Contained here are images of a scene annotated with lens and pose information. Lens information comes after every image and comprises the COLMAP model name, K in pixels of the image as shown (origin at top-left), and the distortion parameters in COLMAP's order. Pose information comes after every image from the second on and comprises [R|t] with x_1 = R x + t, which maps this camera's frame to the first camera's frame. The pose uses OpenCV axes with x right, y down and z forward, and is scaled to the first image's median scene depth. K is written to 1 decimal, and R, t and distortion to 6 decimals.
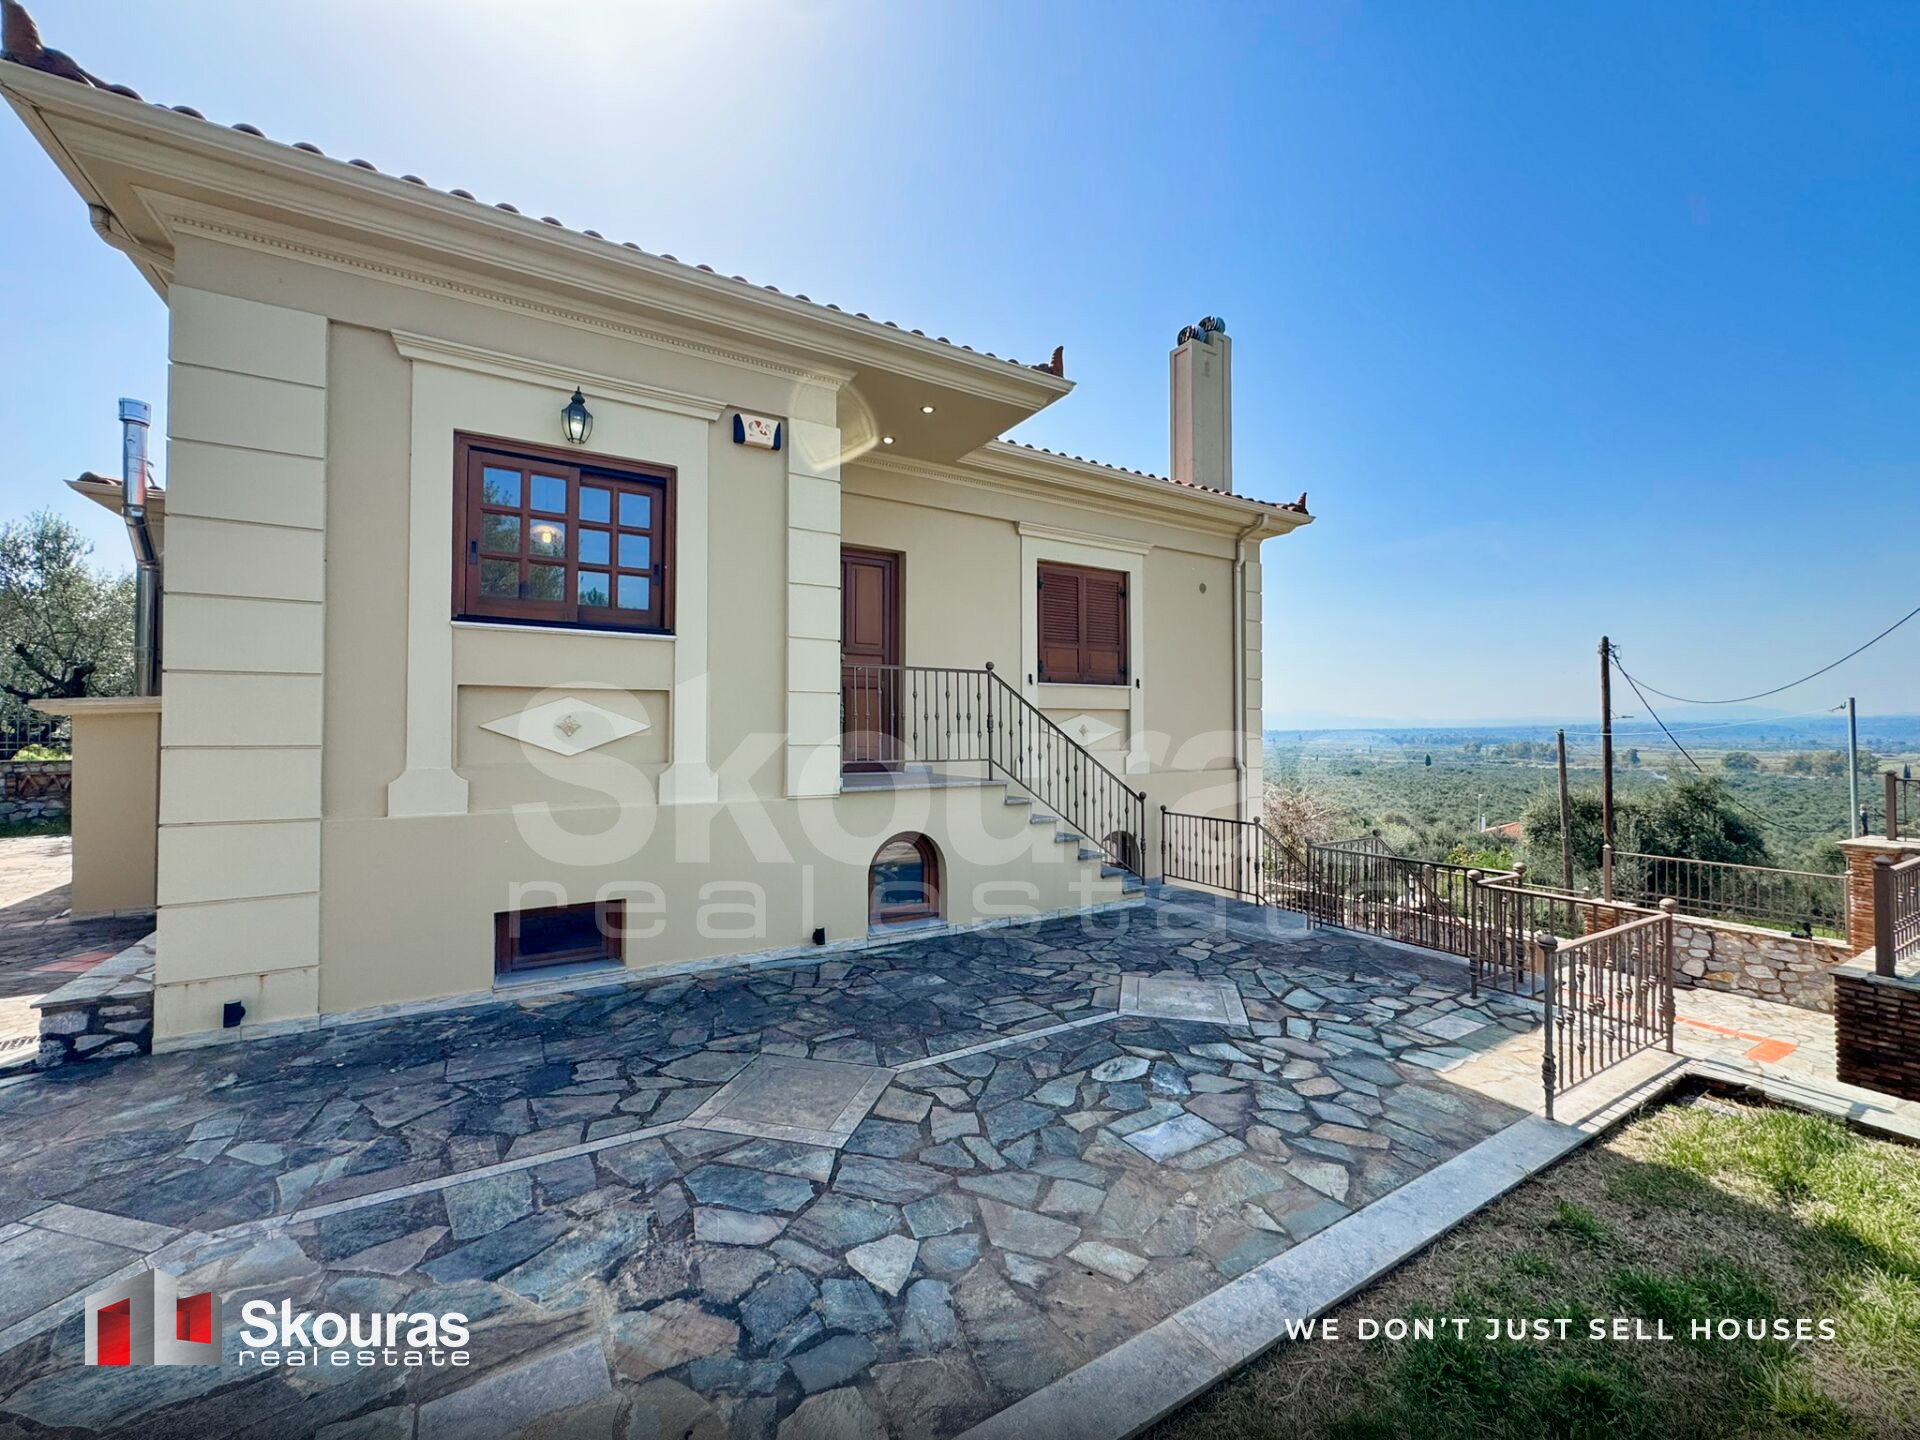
lens RADIAL K [[764.3, 0, 960.0], [0, 764.3, 720.0], [0, 0, 1]] dist [-0.003364, -0.000145]
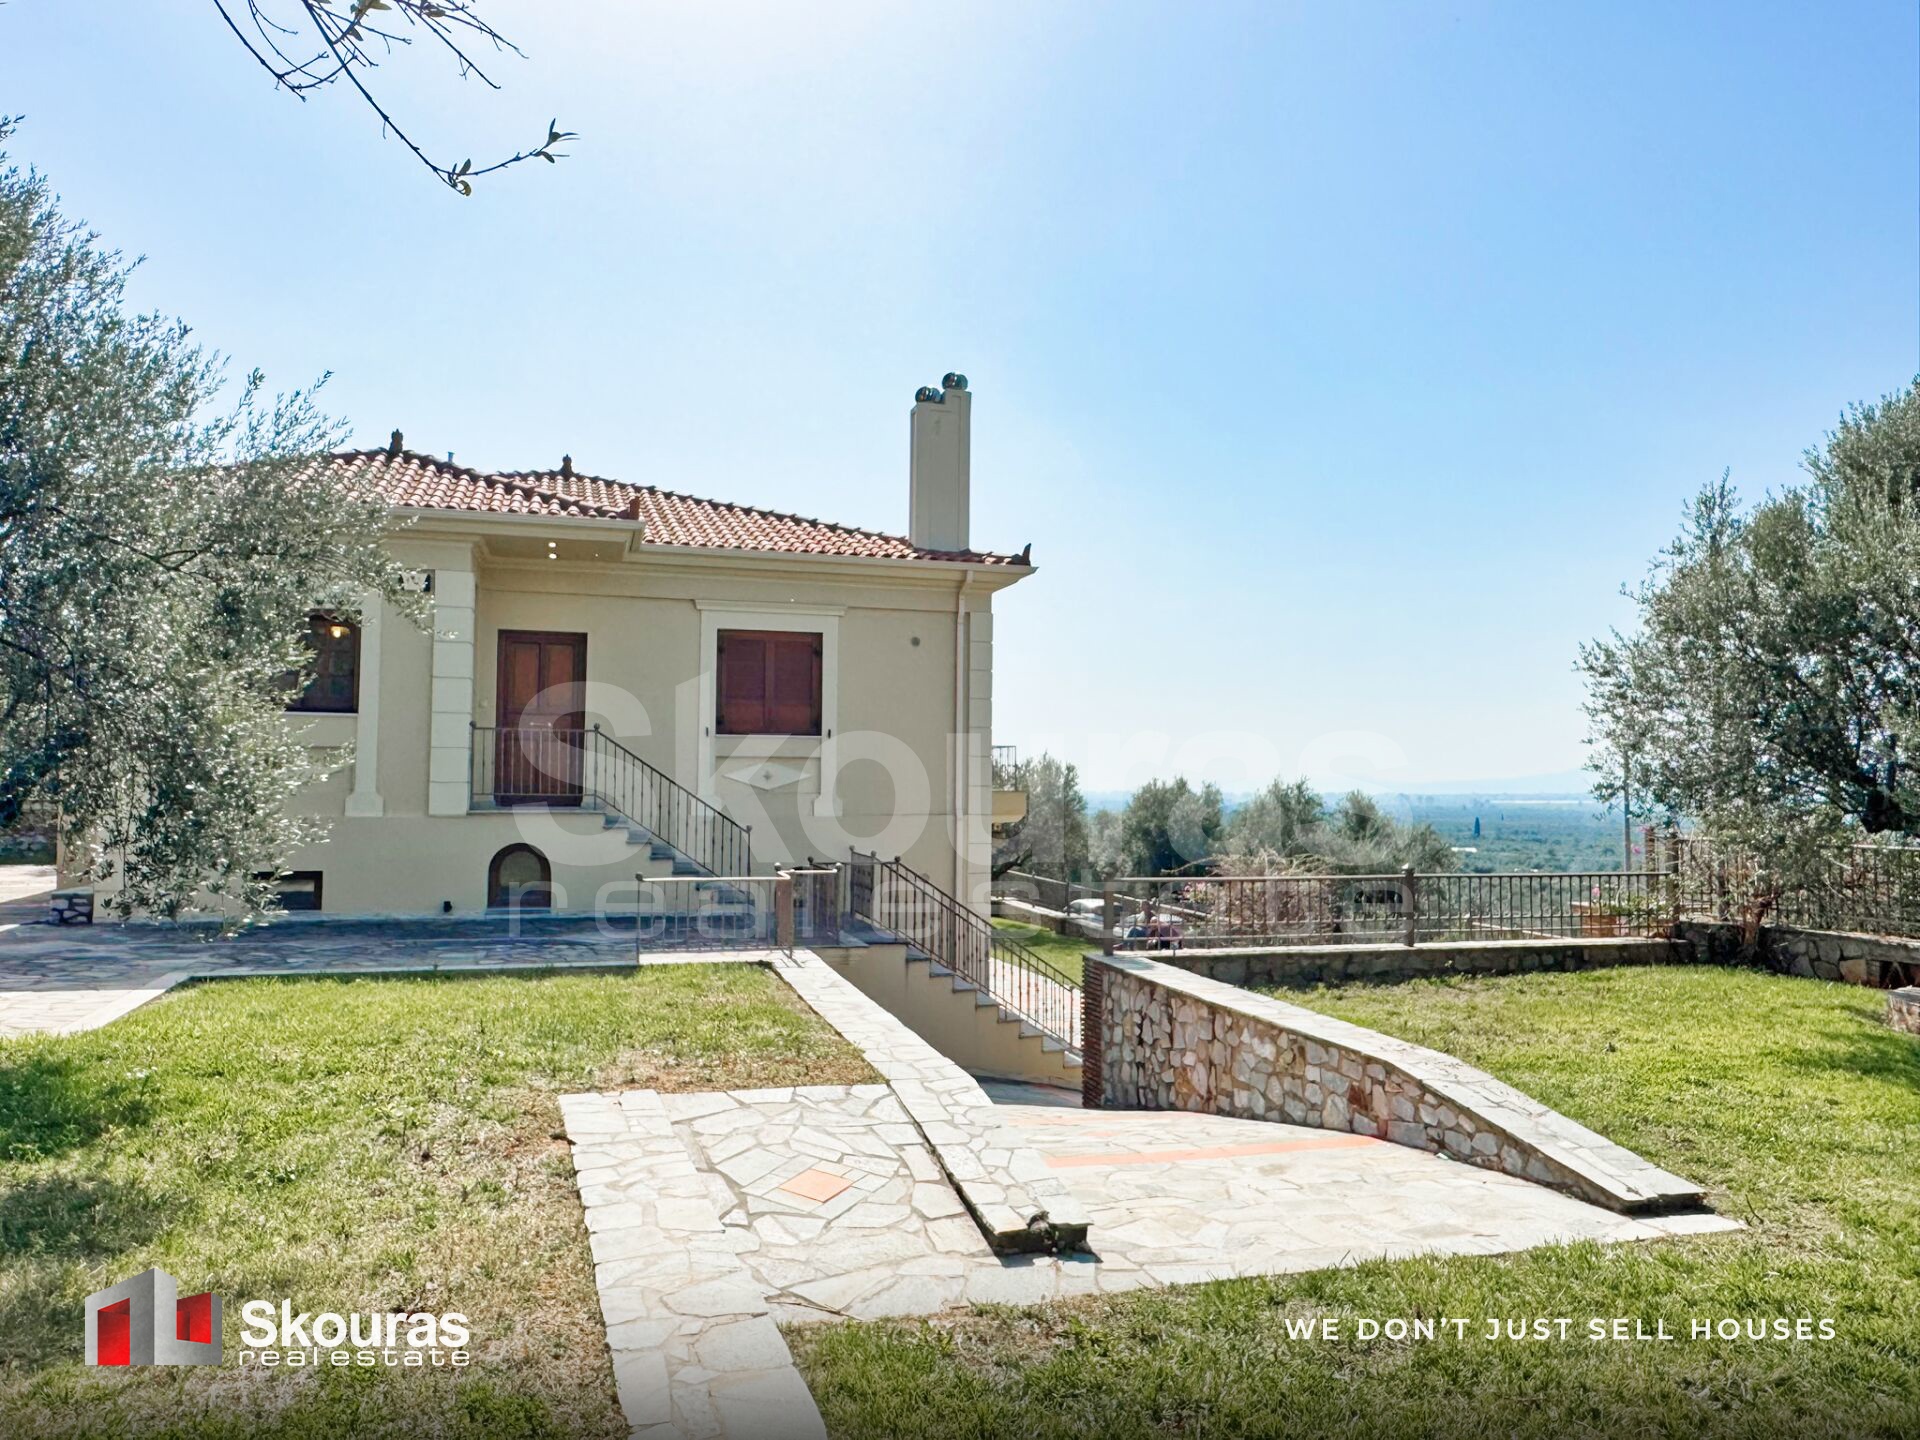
lens RADIAL K [[1297.0, 0, 960.0], [0, 1297.0, 720.0], [0, 0, 1]] dist [-0.027744, 0.005631]
pose [[0.971074, -0.004133, -0.238741, 0.939130], [-0.004199, 0.999400, -0.034382, -0.004159], [0.238740, 0.034390, 0.970474, -0.836633]]
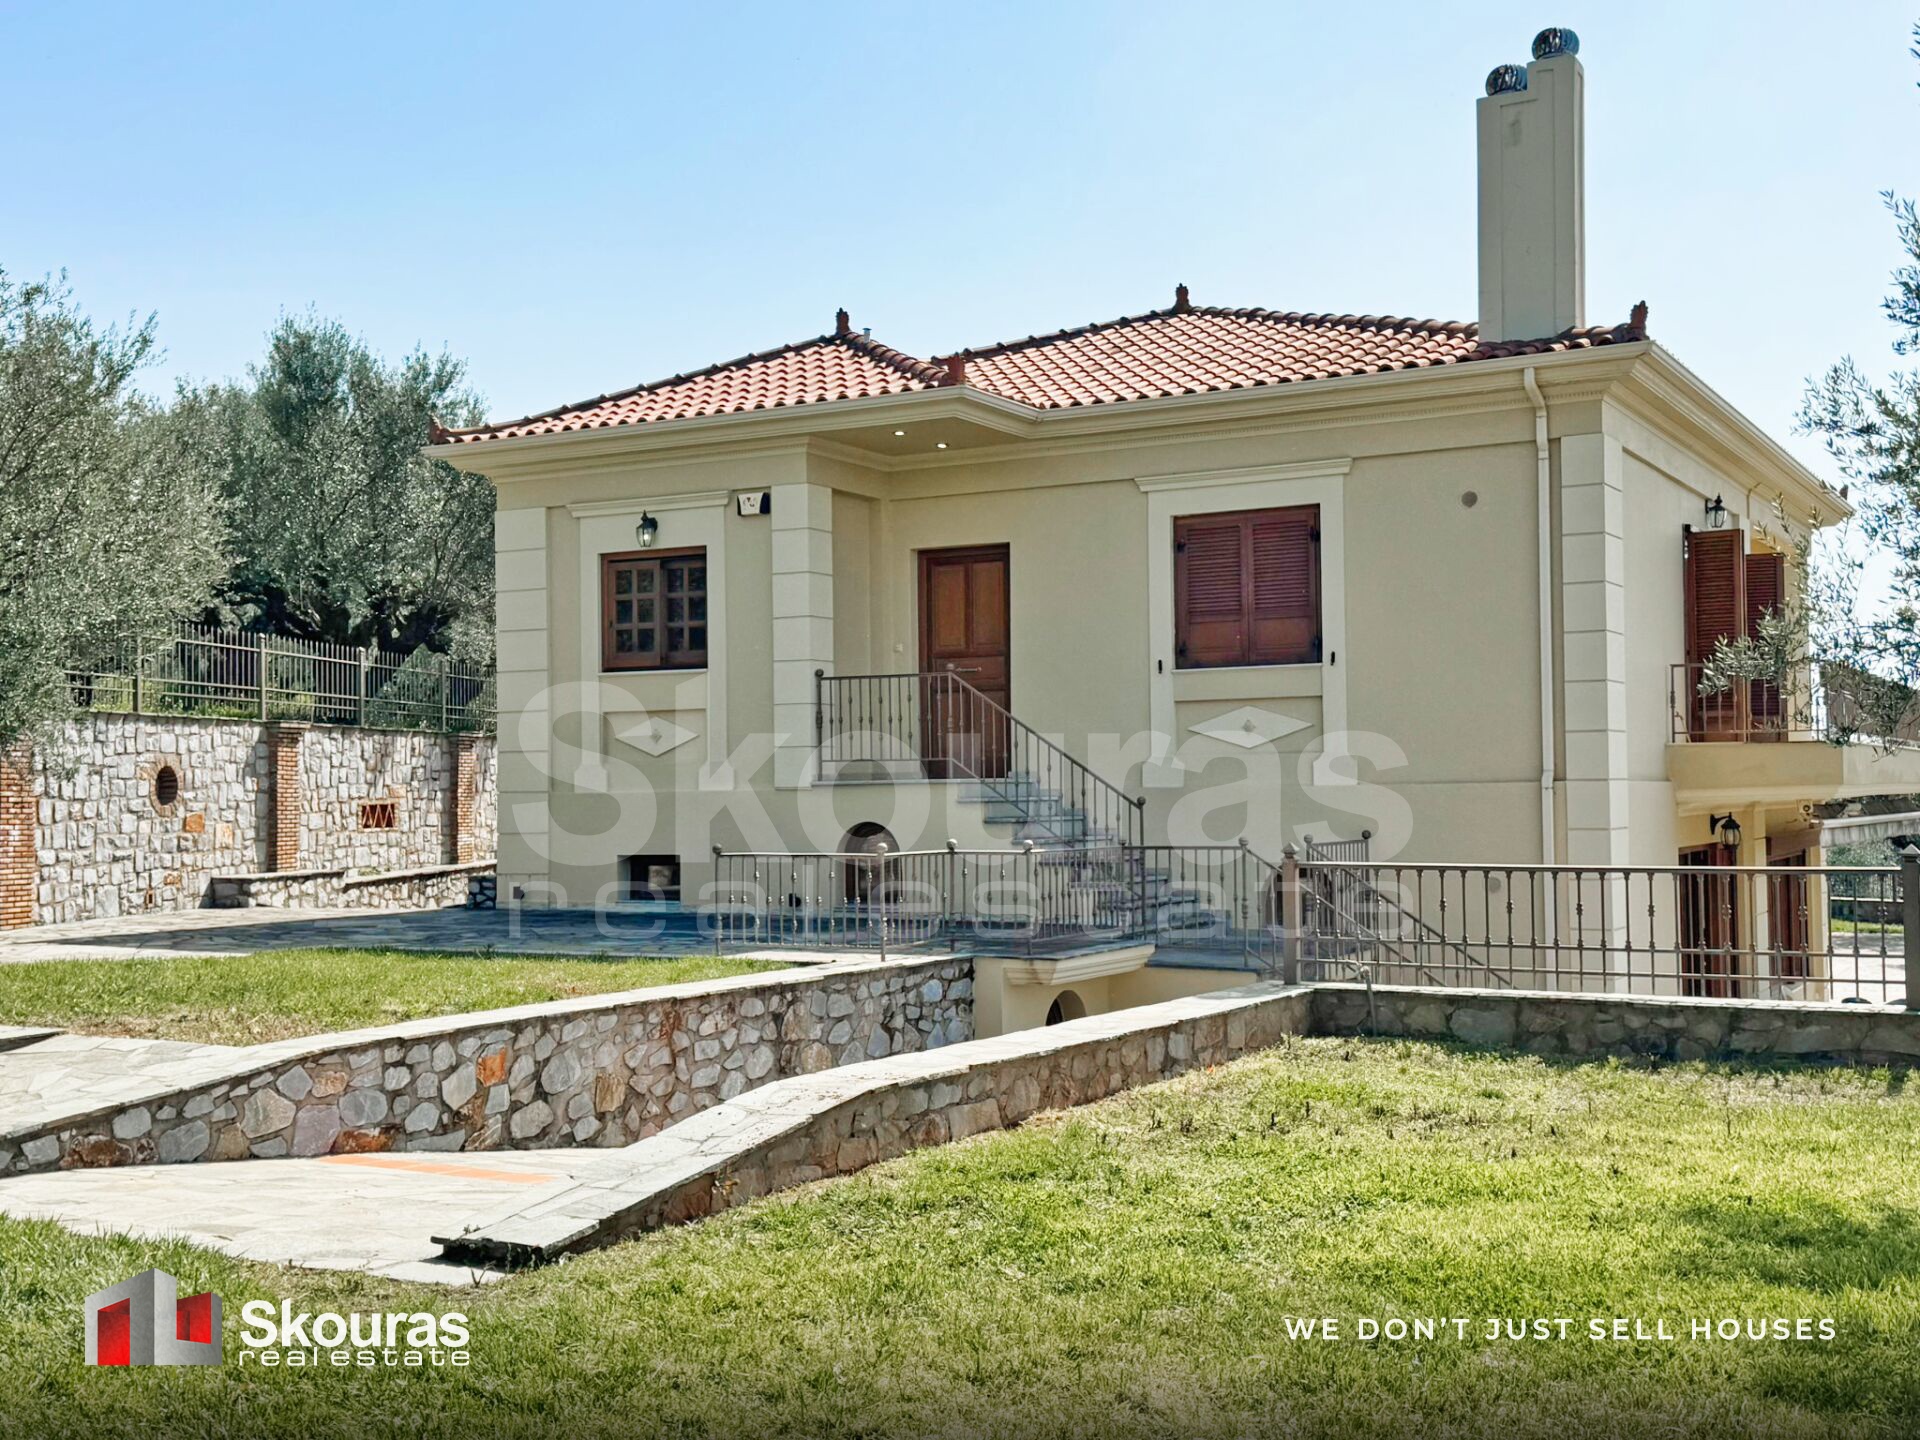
lens RADIAL K [[2175.4, 0, 960.0], [0, 2175.4, 720.0], [0, 0, 1]] dist [0.050320, 0.005188]
pose [[0.485402, -0.037535, -0.873485, 1.987546], [0.023229, 0.999279, -0.030032, 0.066837], [0.873982, -0.005713, 0.485924, -0.306033]]
